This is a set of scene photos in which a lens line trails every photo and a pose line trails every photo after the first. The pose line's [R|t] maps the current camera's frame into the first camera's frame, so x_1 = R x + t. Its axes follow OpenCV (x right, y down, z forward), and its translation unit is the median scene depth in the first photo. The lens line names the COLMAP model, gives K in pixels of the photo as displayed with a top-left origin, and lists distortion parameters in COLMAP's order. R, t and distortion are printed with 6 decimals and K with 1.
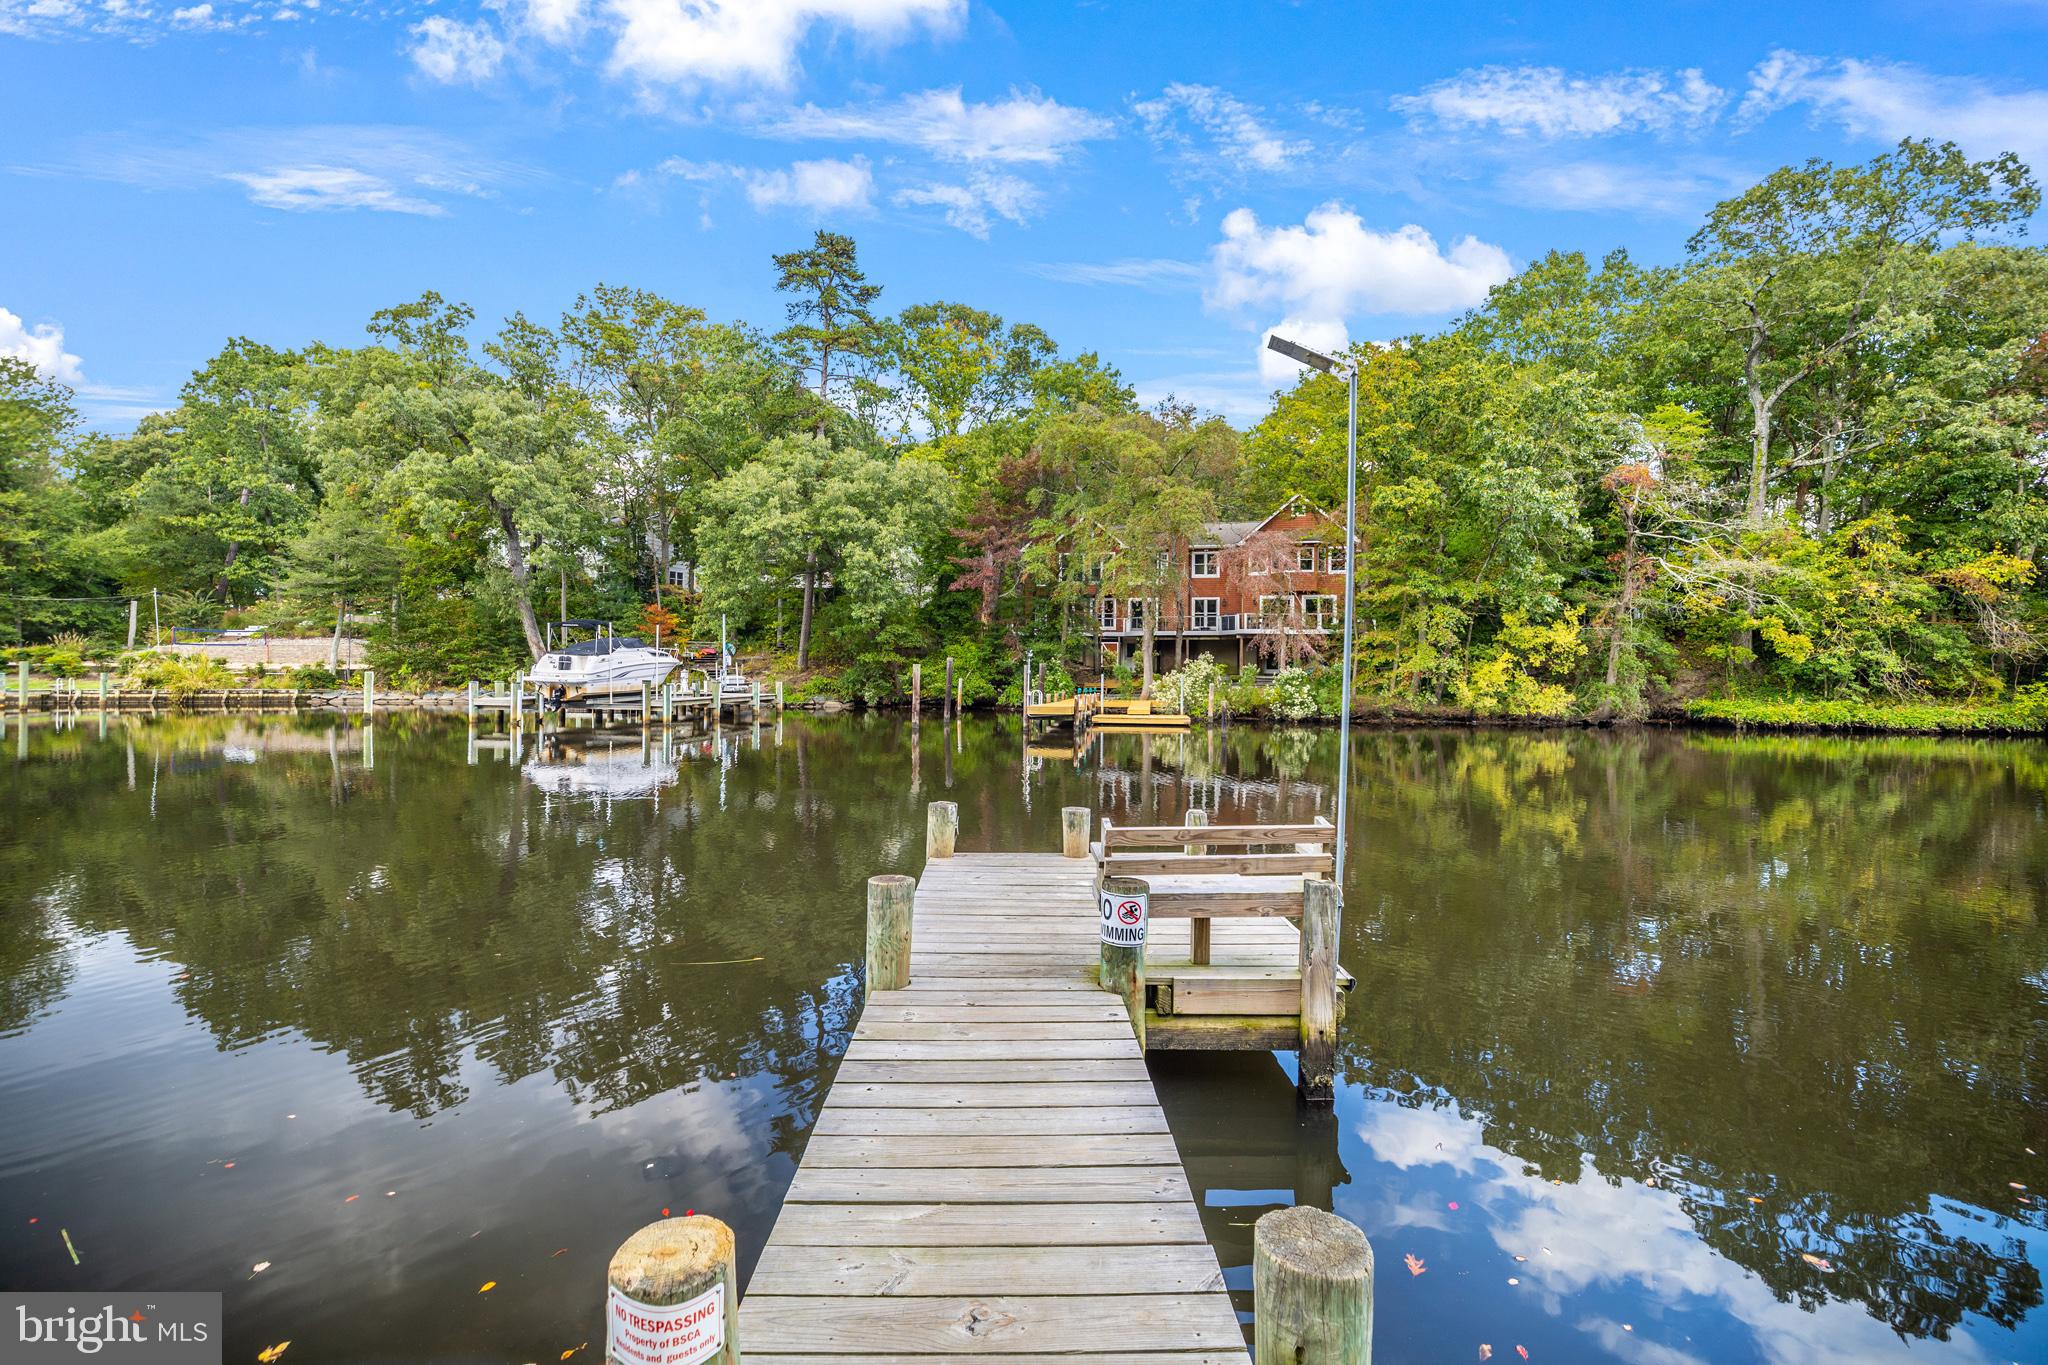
lens RADIAL K [[920.4, 0, 988.1], [0, 920.4, 657.7], [0, 0, 1]] dist [-0.021340, 0.005503]
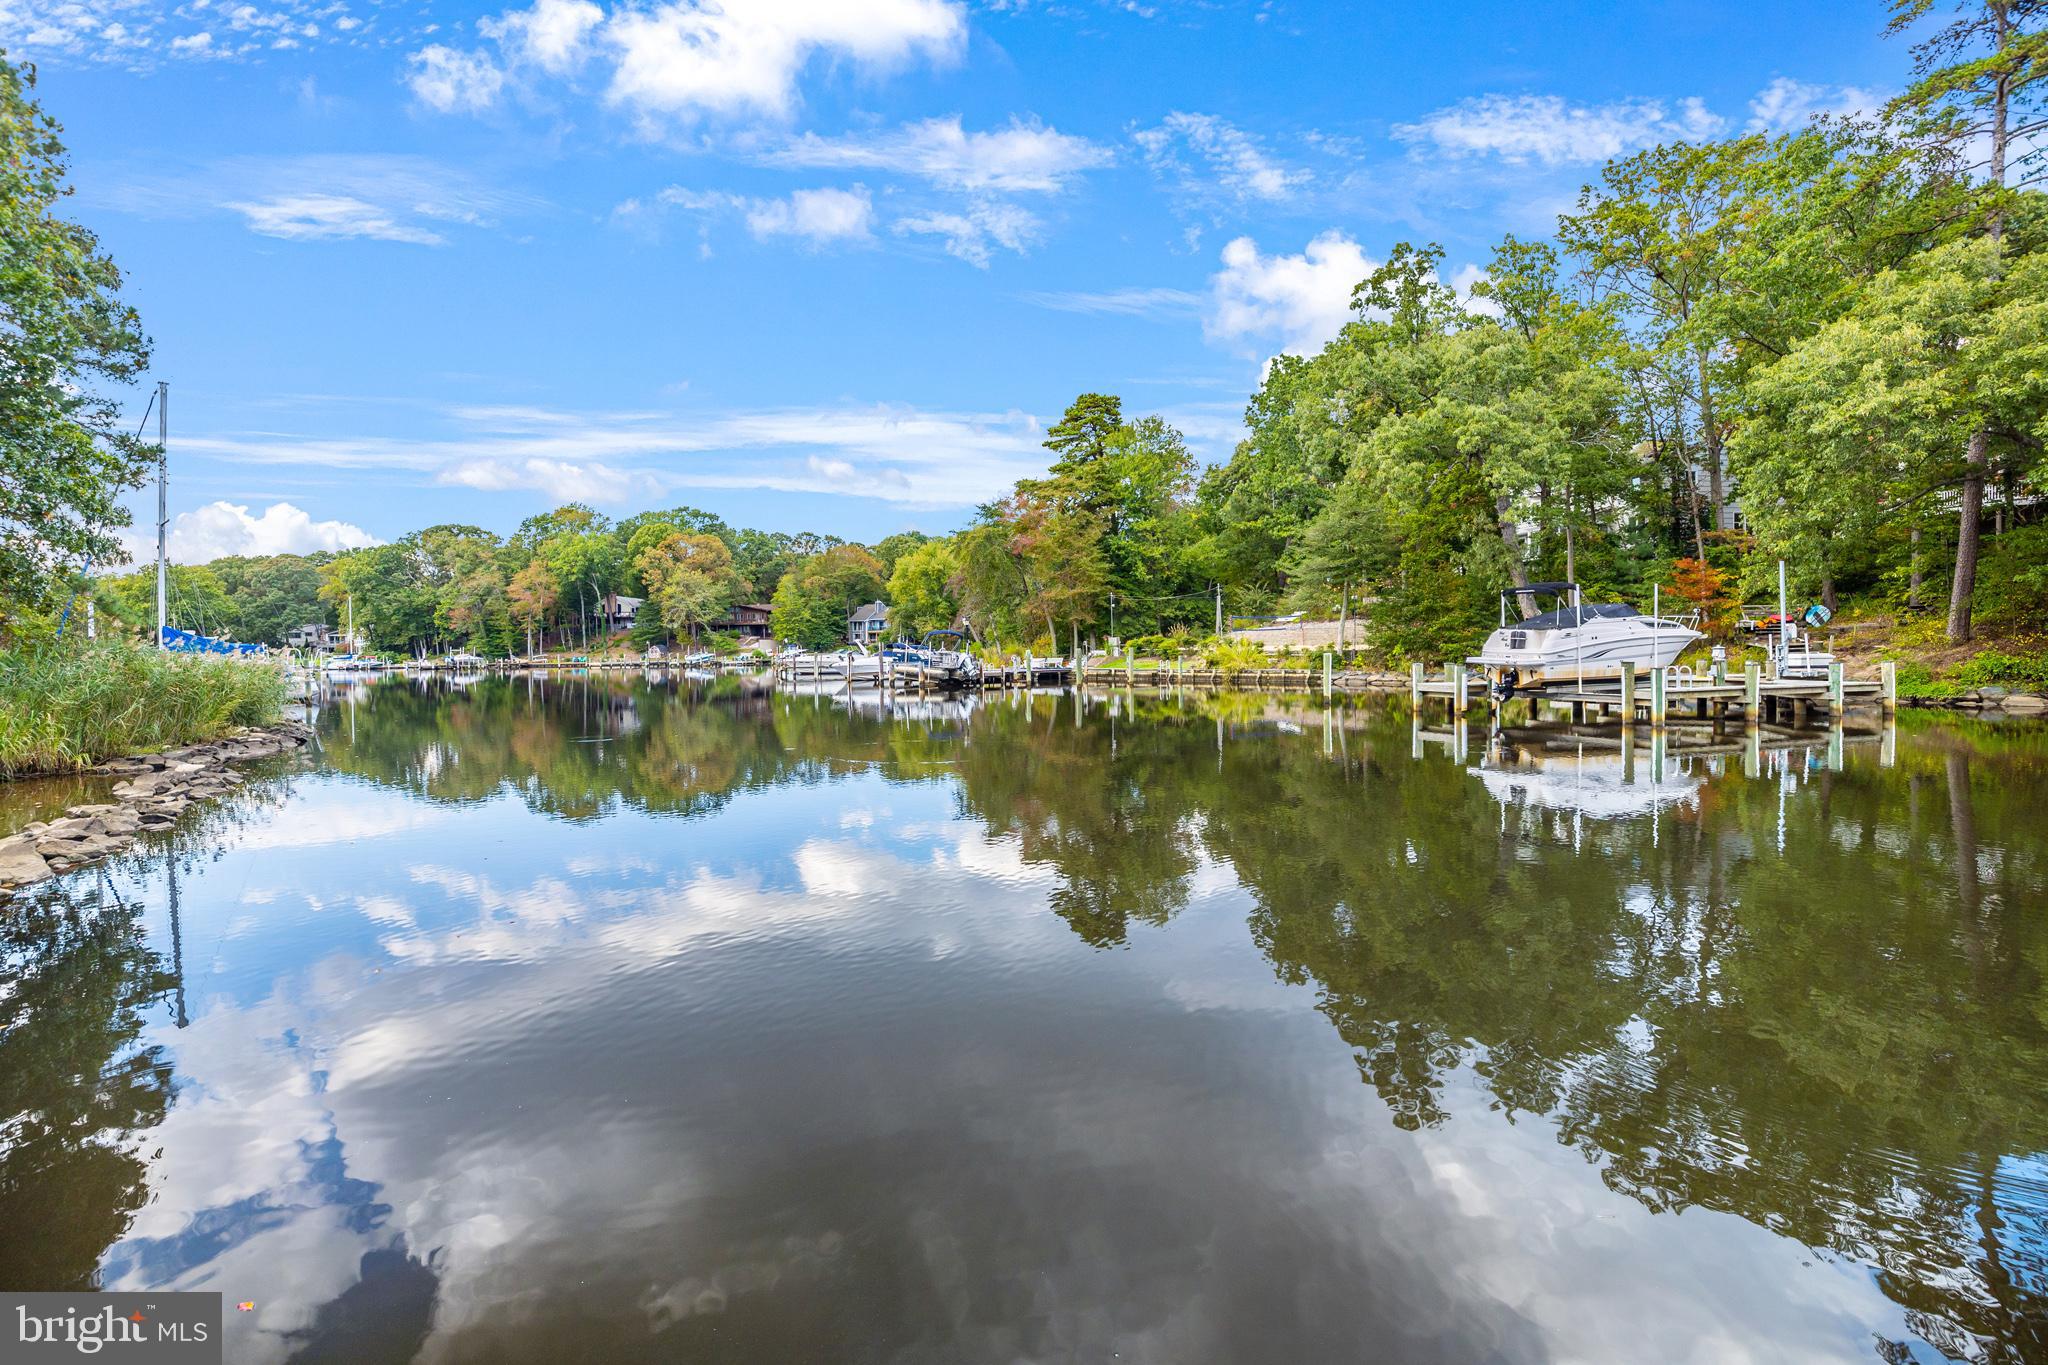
lens RADIAL K [[920.4, 0, 1049.2], [0, 920.4, 661.8], [0, 0, 1]] dist [-0.021340, 0.005503]
pose [[0.517088, -0.000648, -0.855932, 0.000963], [0.025967, 0.999551, 0.014931, 0.001972], [0.855539, -0.029947, 0.516872, 0.198929]]
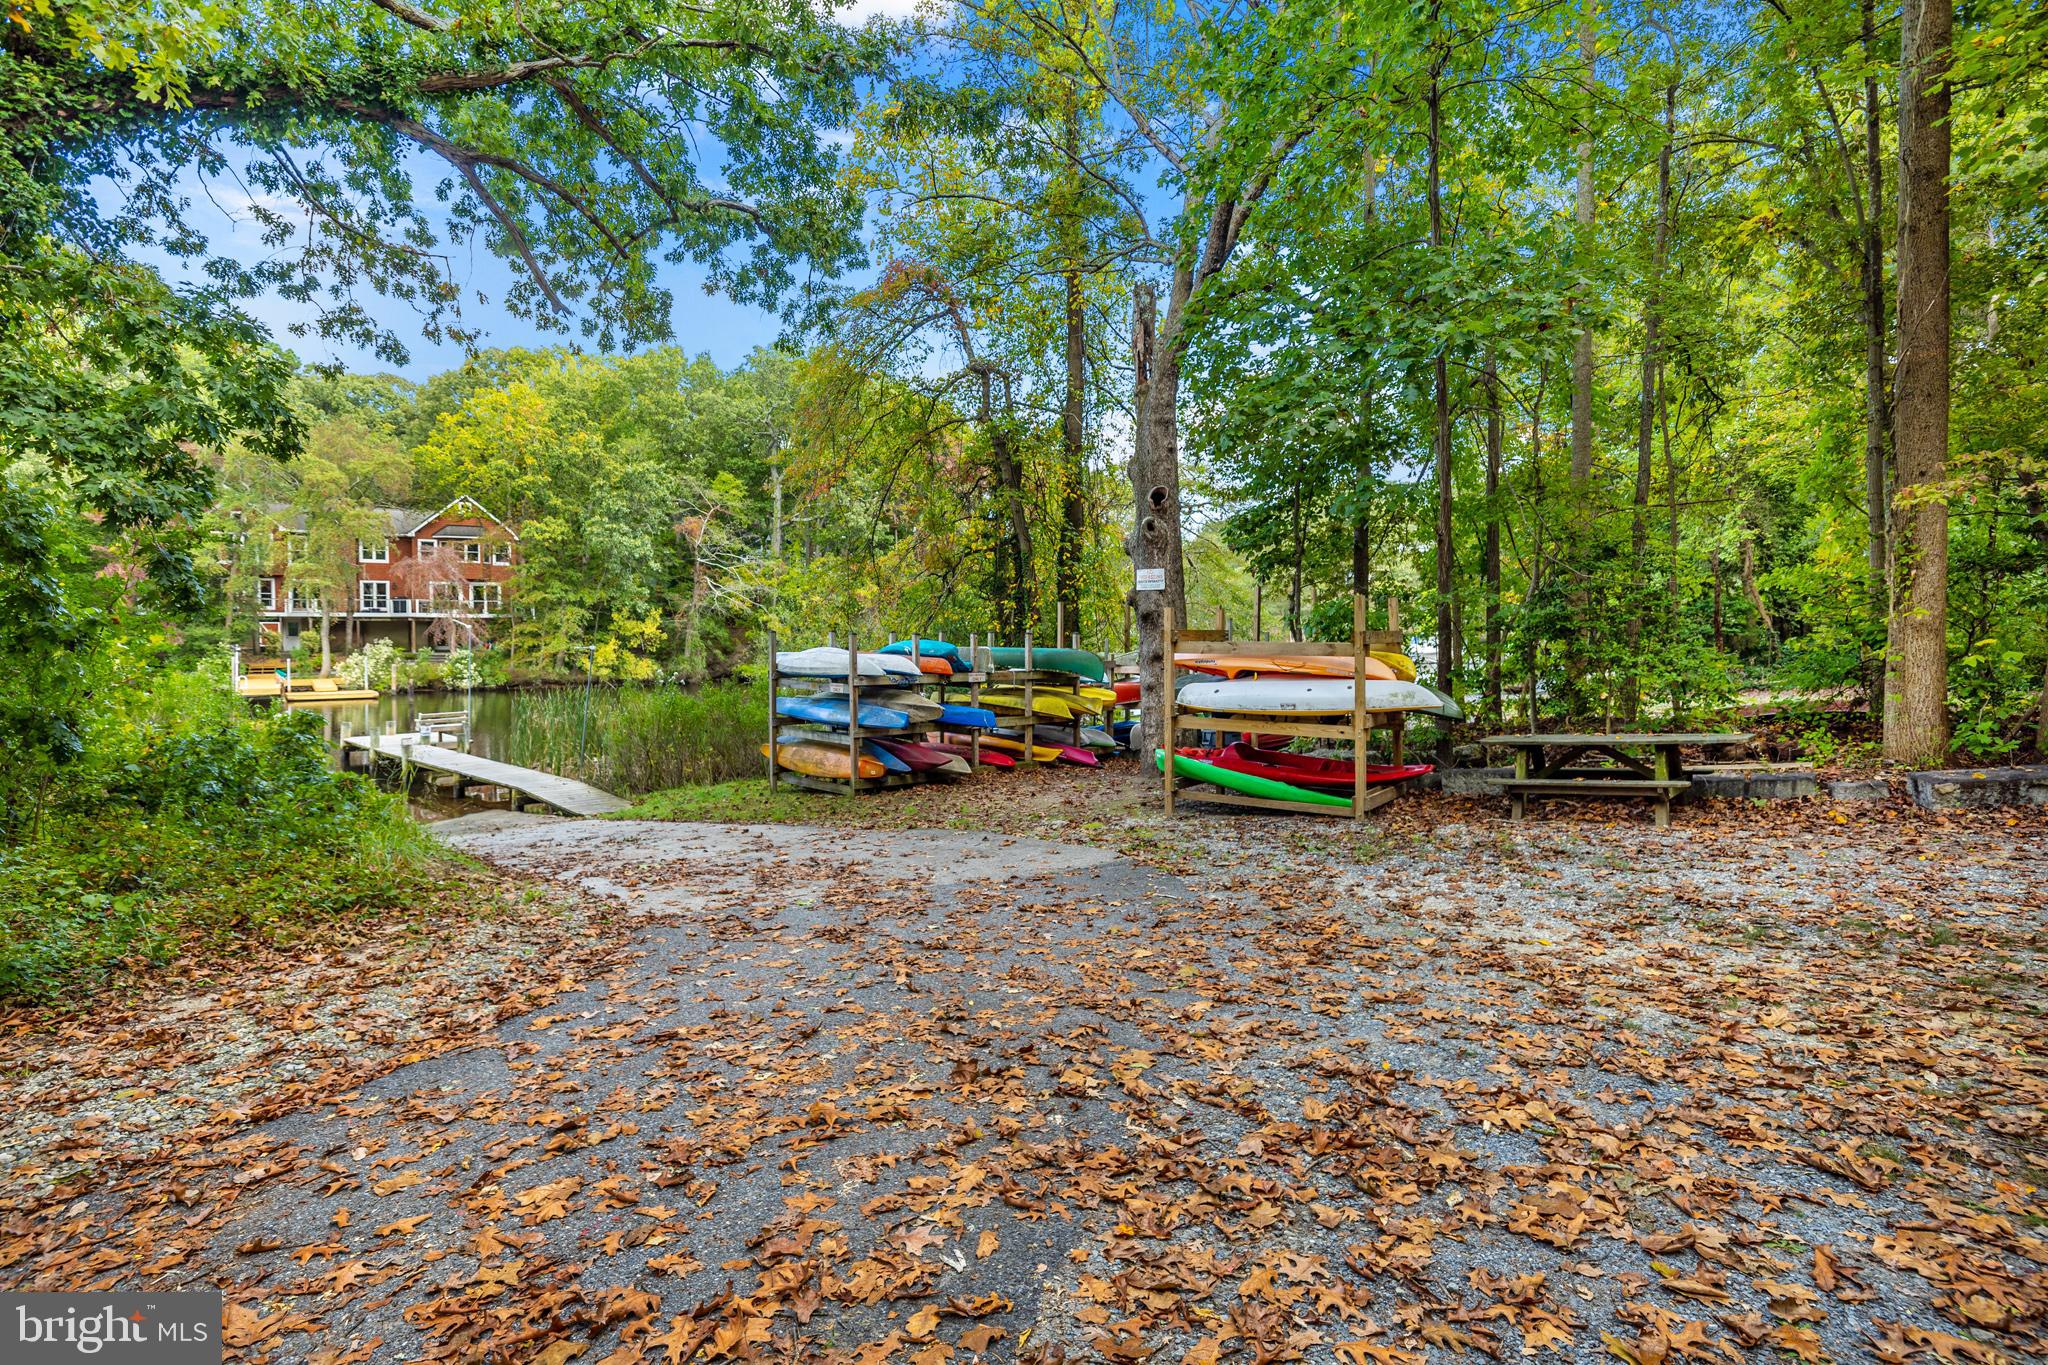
lens RADIAL K [[1126.1, 0, 1068.4], [0, 1126.1, 664.9], [0, 0, 1]] dist [-0.001187, -0.000322]
pose [[0.687988, -0.031078, 0.725057, -0.210352], [-0.006324, 0.998788, 0.048812, -0.045290], [-0.725695, -0.038168, 0.686957, -0.646822]]
